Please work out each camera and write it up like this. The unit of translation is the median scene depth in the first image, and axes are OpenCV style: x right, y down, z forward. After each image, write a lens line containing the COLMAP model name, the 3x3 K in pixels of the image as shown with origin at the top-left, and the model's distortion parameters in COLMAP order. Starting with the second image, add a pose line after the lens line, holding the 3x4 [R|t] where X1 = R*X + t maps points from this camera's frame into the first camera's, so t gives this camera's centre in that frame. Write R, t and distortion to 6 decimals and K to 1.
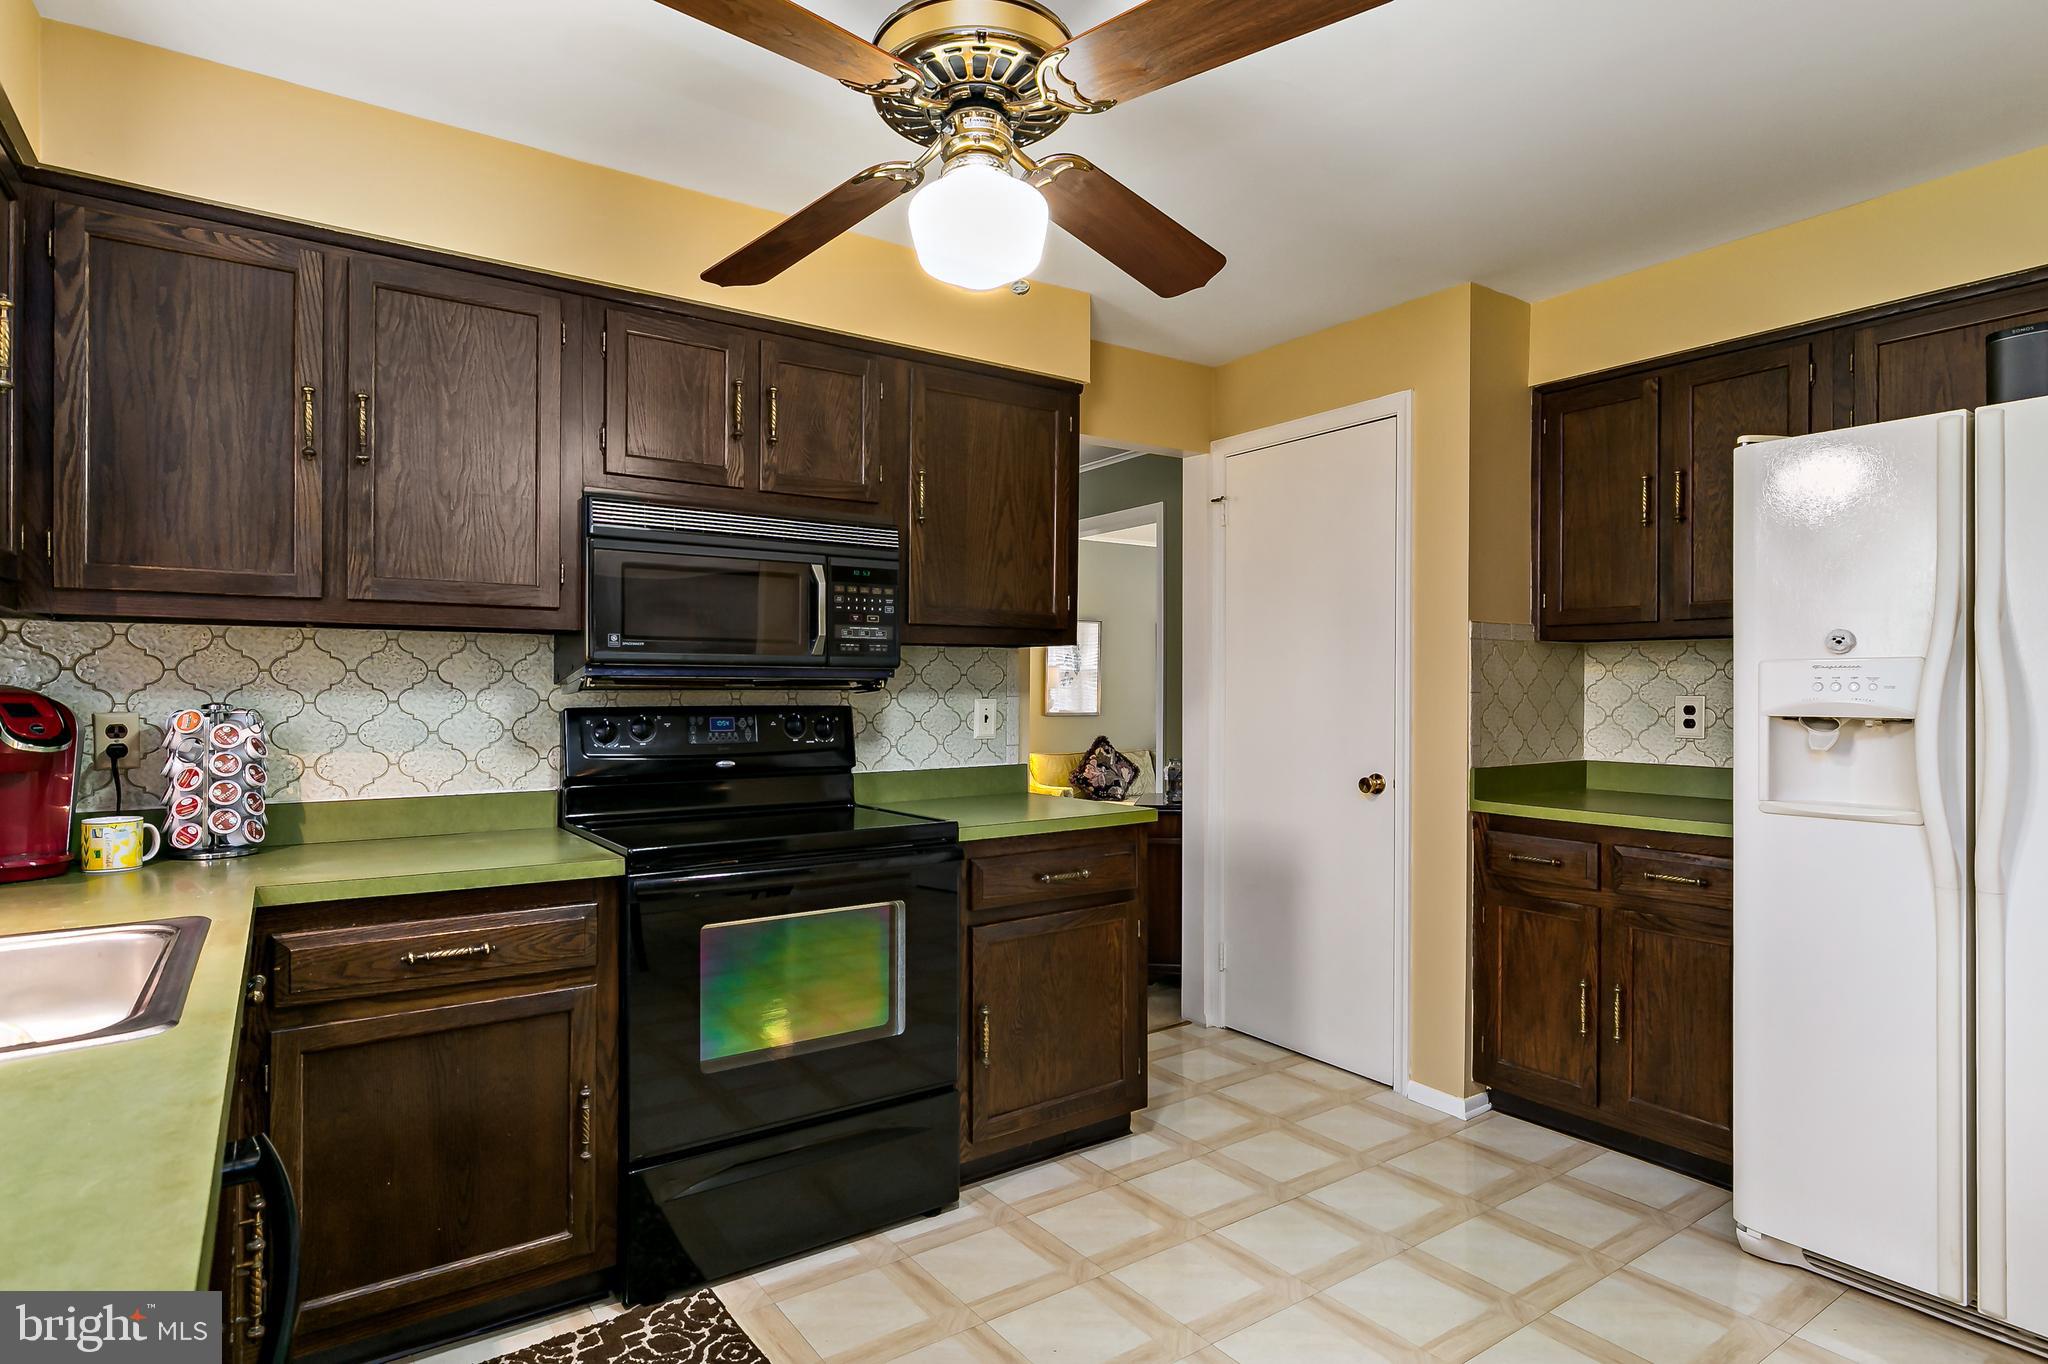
lens RADIAL K [[1068.1, 0, 1036.6], [0, 1068.1, 688.4], [0, 0, 1]] dist [-0.004918, 0.003964]
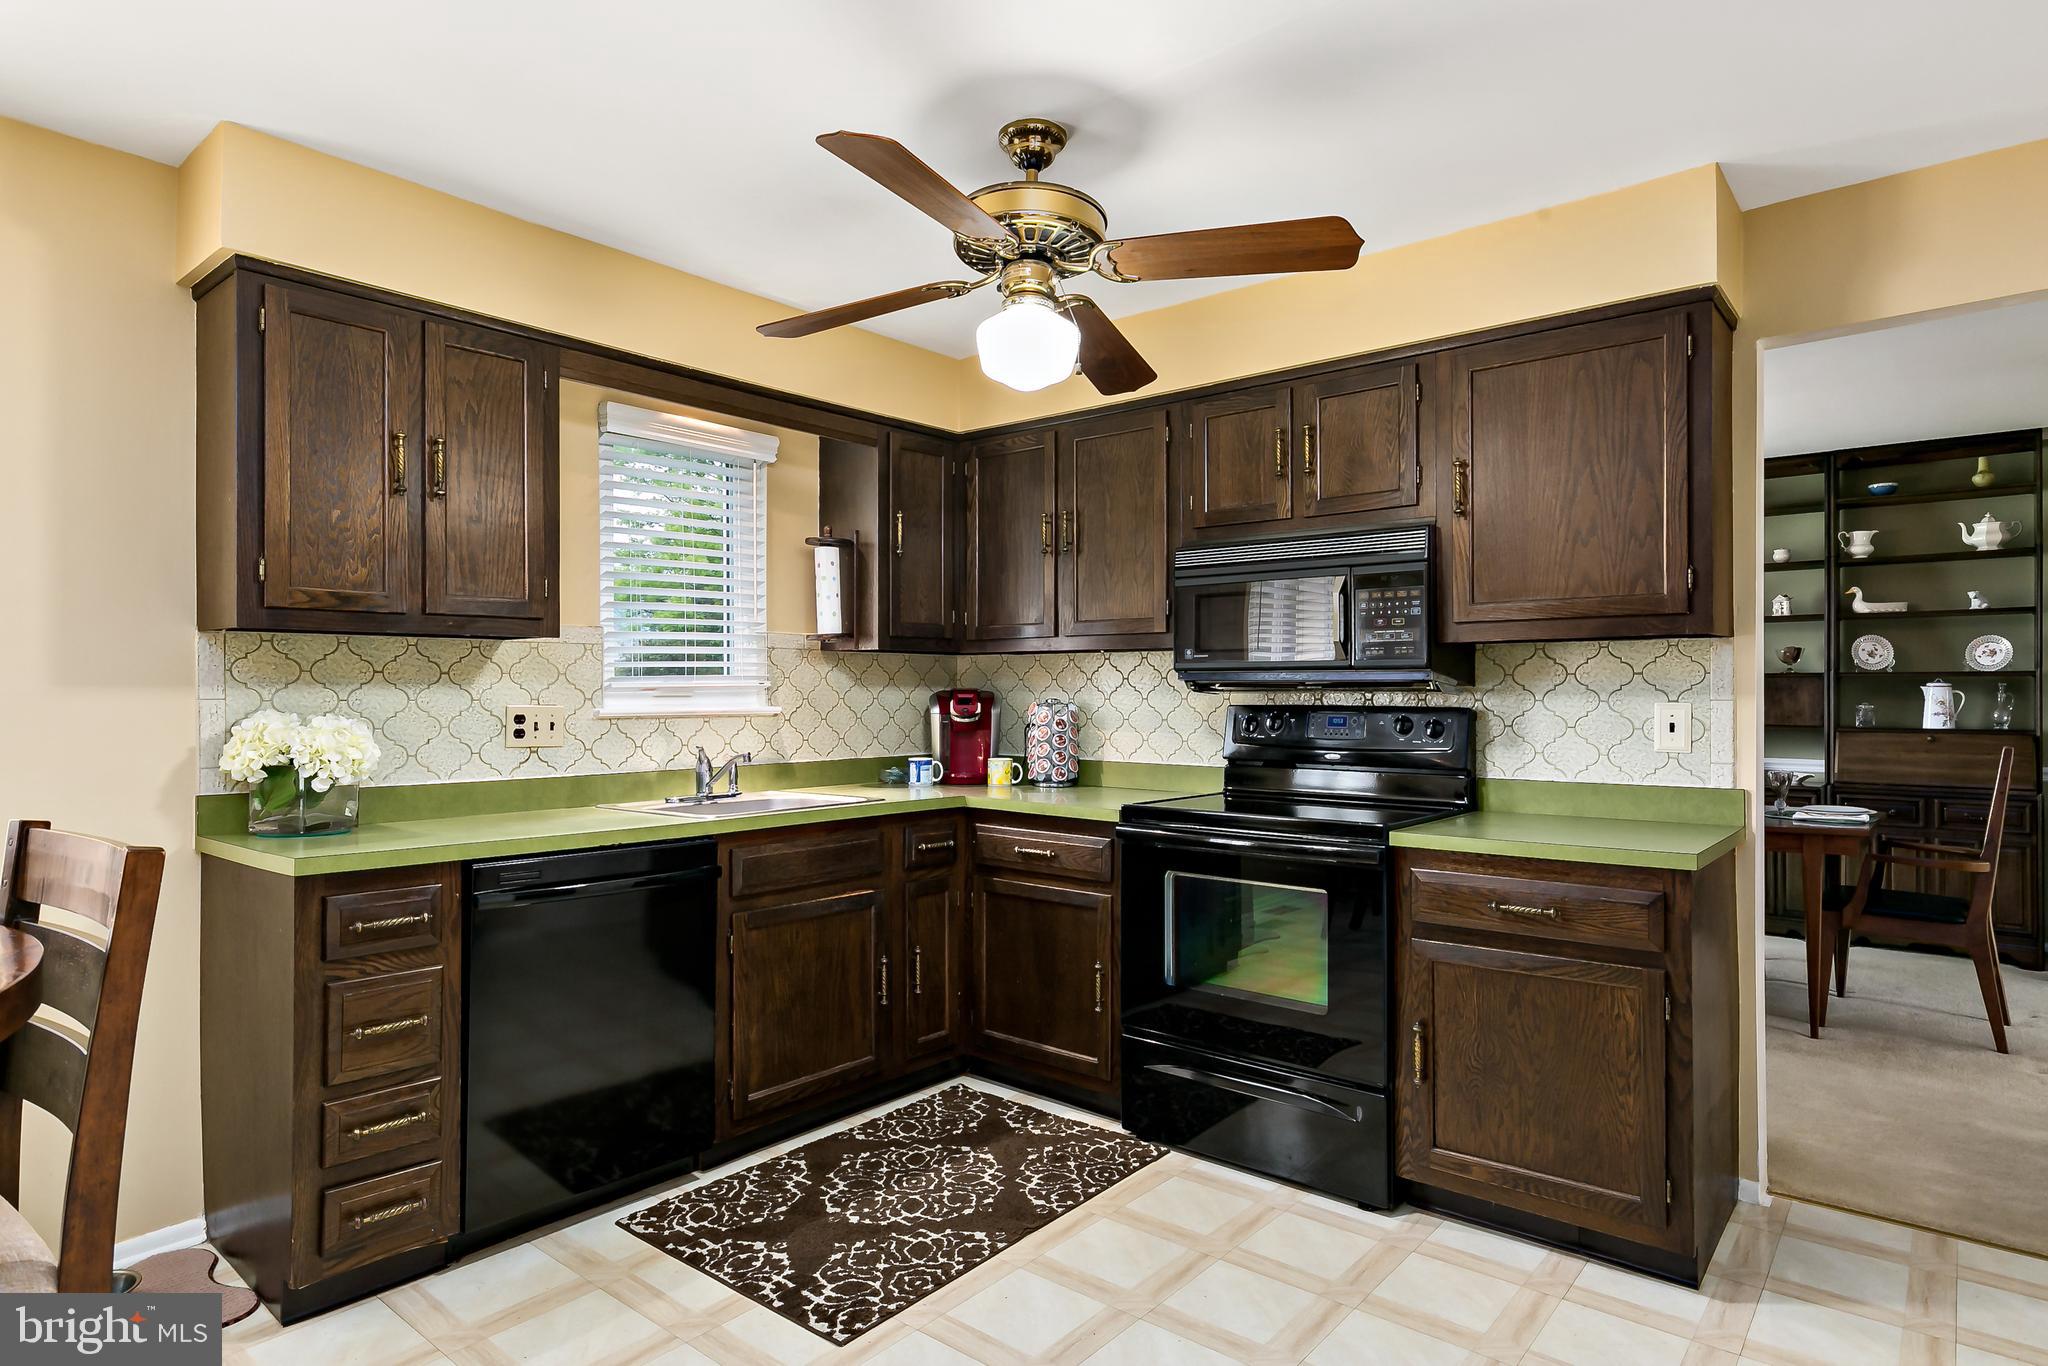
lens RADIAL K [[1139.6, 0, 1040.4], [0, 1139.6, 687.1], [0, 0, 1]] dist [0.002660, 0.000272]
pose [[0.265417, -0.001724, -0.964132, 0.811343], [0.002235, 0.999997, -0.001173, -0.002131], [0.964131, -0.001843, 0.265420, 0.388225]]
